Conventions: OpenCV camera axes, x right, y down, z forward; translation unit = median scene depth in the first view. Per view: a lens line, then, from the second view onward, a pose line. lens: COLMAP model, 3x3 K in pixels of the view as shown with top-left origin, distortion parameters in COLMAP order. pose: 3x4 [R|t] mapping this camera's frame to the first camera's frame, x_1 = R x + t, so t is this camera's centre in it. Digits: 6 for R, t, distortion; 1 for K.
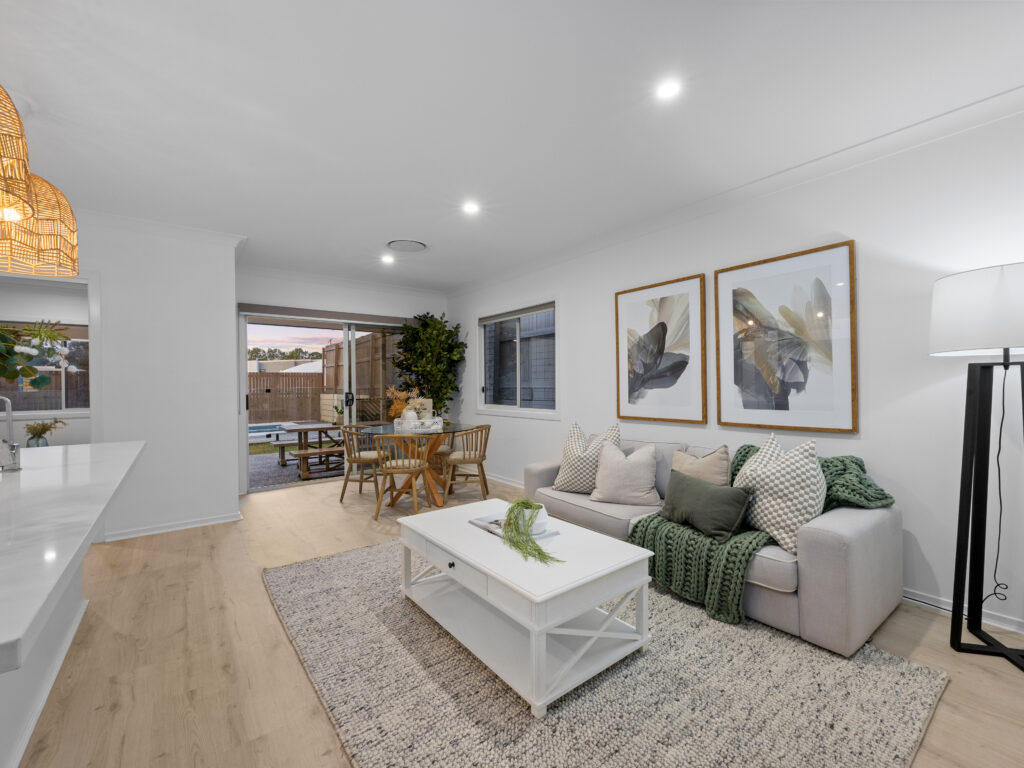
lens RADIAL K [[437.7, 0, 512.0], [0, 437.7, 384.0], [0, 0, 1]] dist [-0.001955, -0.000277]
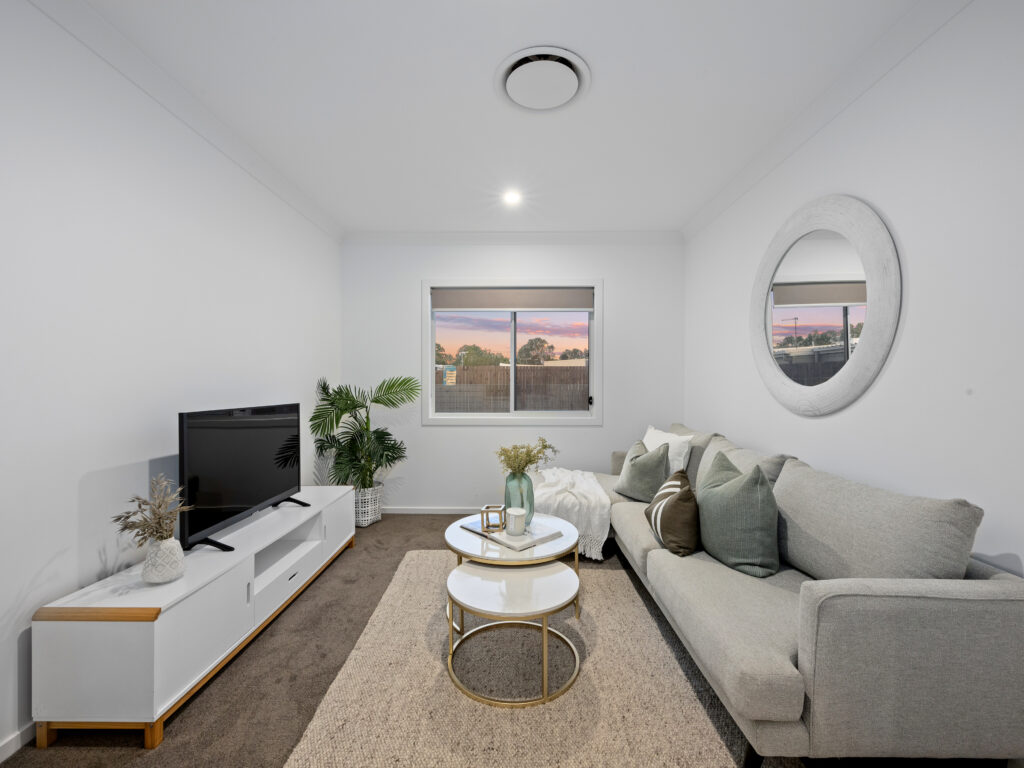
lens RADIAL K [[437.7, 0, 512.0], [0, 437.7, 384.0], [0, 0, 1]] dist [-0.001955, -0.000277]
pose [[0.785696, 0.009856, -0.618534, -1.175667], [-0.006517, 0.999949, 0.007654, 0.016527], [0.618578, -0.001983, 0.785721, 0.895741]]
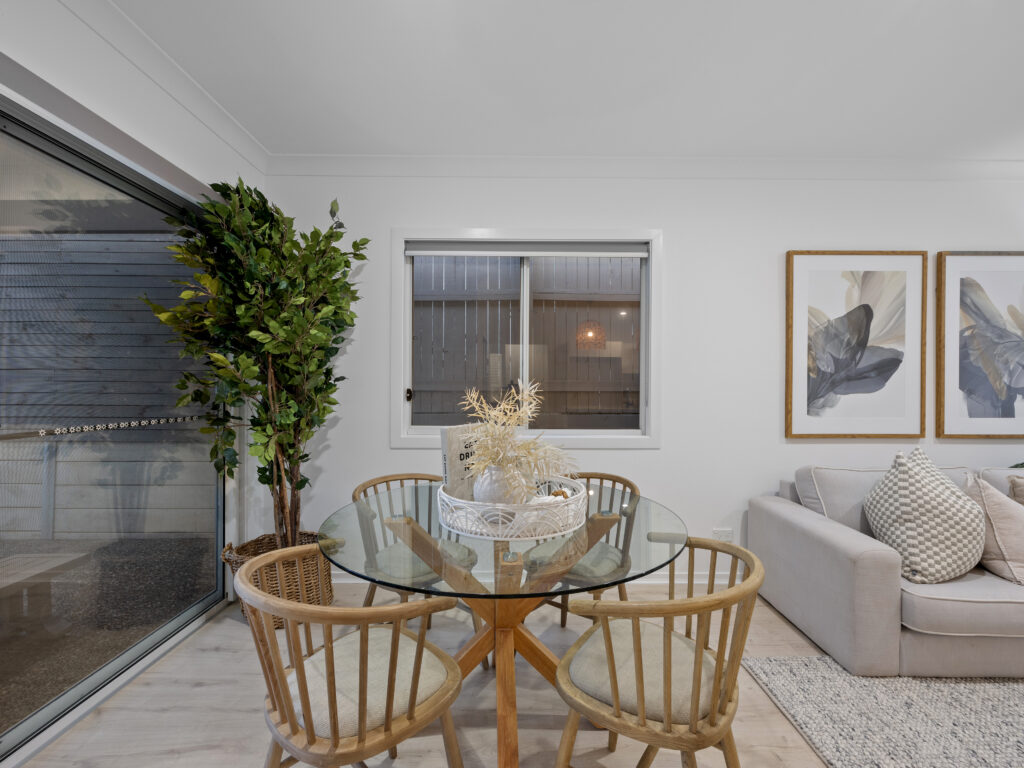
lens RADIAL K [[437.7, 0, 512.0], [0, 437.7, 384.0], [0, 0, 1]] dist [-0.001955, -0.000277]
pose [[0.602818, 0.012702, 0.797777, -0.711154], [-0.011369, 0.999909, -0.007331, 0.006764], [-0.797797, -0.004651, 0.602908, 1.208043]]
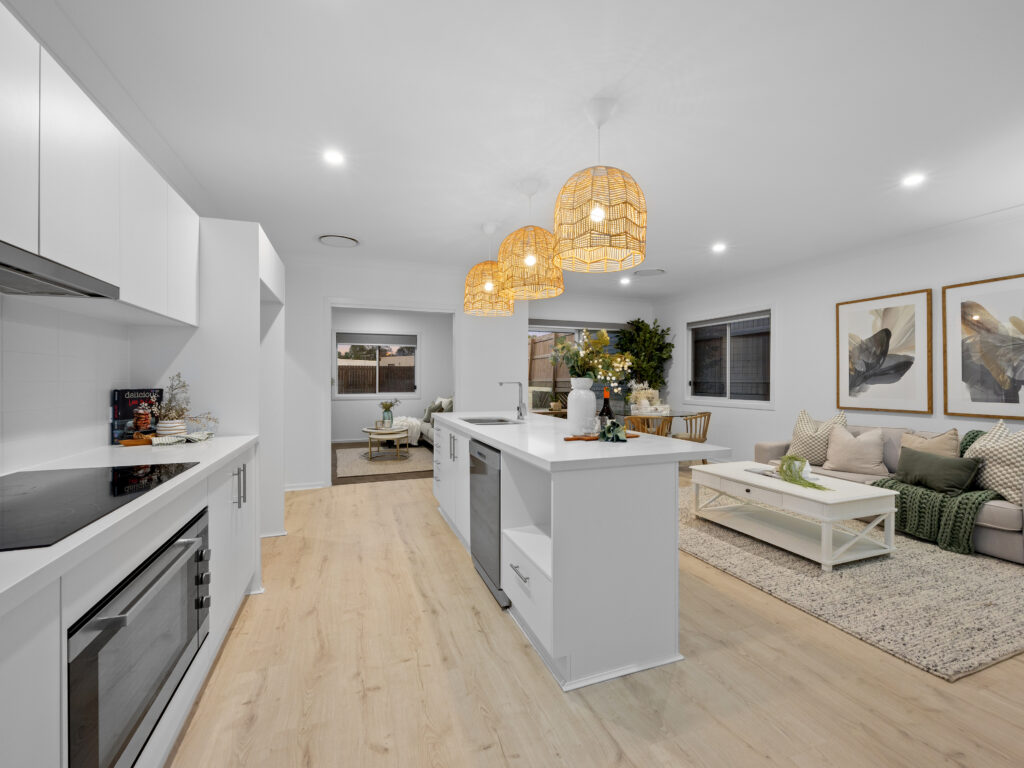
lens RADIAL K [[445.7, 0, 517.7], [0, 445.7, 377.8], [0, 0, 1]] dist [-0.000398, -0.000470]
pose [[0.956828, 0.010068, -0.290481, -0.309284], [-0.010097, 0.999948, 0.001398, 0.001918], [0.290480, 0.001595, 0.956880, -0.533222]]
